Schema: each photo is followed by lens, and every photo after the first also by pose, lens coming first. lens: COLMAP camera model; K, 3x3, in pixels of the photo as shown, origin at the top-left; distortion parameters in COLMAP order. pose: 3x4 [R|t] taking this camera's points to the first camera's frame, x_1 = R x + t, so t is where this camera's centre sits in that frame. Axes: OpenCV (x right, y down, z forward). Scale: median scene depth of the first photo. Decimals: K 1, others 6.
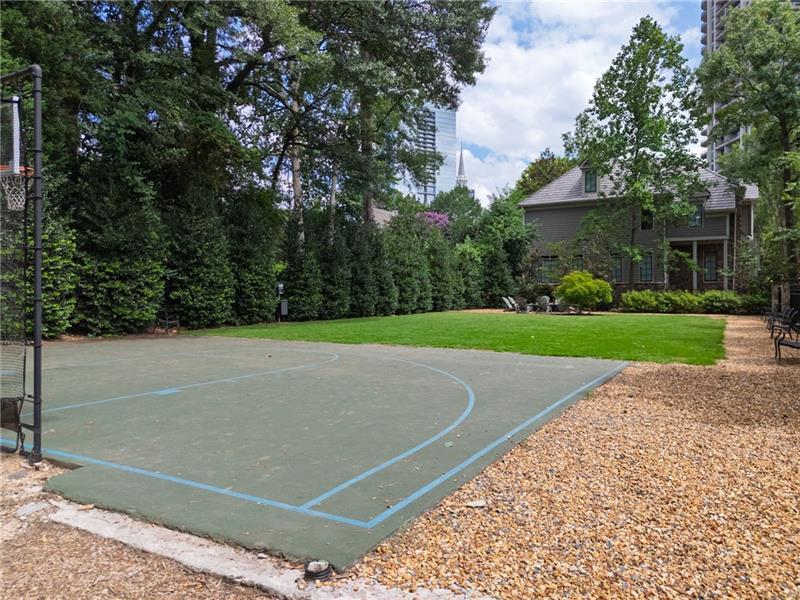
lens RADIAL K [[552.9, 0, 402.1], [0, 552.9, 300.6], [0, 0, 1]] dist [-0.009984, -0.005320]
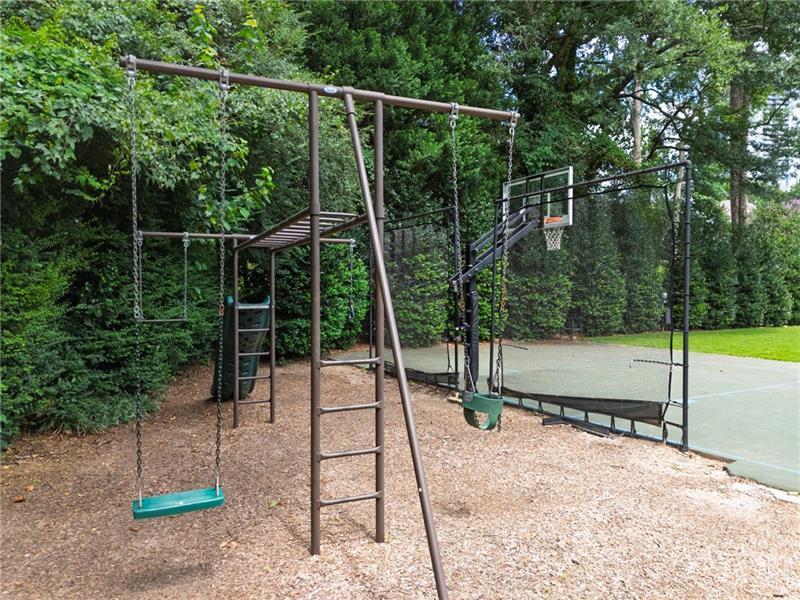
lens RADIAL K [[552.9, 0, 400.4], [0, 552.9, 297.5], [0, 0, 1]] dist [-0.009984, -0.005320]
pose [[0.846915, 0.006440, -0.531690, -0.117610], [-0.009564, 0.999949, -0.003123, -0.017464], [0.531643, 0.007730, 0.846933, -0.119118]]
